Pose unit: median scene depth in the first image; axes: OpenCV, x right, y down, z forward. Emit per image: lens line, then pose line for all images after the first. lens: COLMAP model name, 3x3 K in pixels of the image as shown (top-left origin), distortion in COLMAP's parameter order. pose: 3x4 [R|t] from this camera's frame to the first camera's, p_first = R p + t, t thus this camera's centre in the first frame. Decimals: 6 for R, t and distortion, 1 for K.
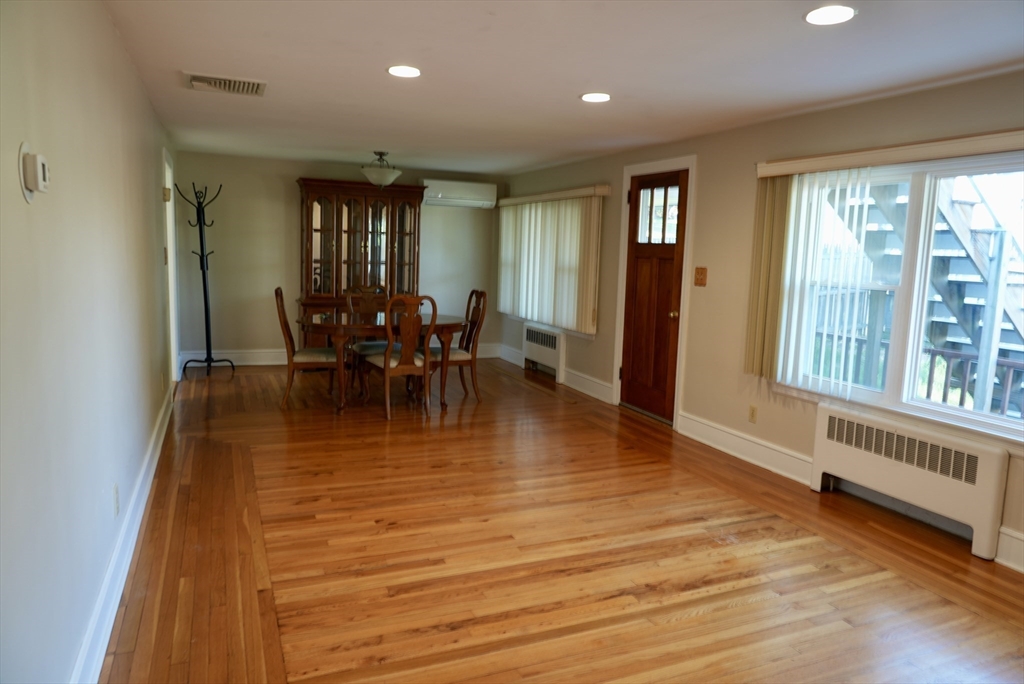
lens RADIAL K [[694.4, 0, 512.0], [0, 694.4, 342.0], [0, 0, 1]] dist [-0.027254, 0.004261]
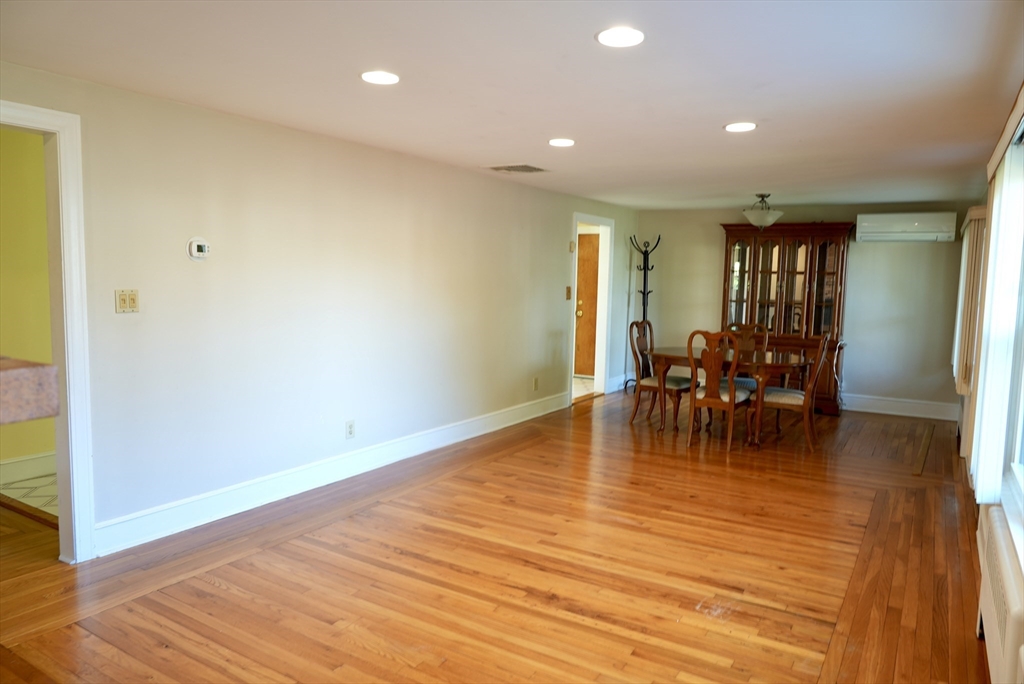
lens RADIAL K [[694.4, 0, 512.0], [0, 694.4, 342.0], [0, 0, 1]] dist [-0.027254, 0.004261]
pose [[0.566228, 0.059275, -0.822115, 0.841933], [-0.113959, 0.993462, -0.006860, -0.014923], [0.816333, 0.097571, 0.569281, 0.257708]]
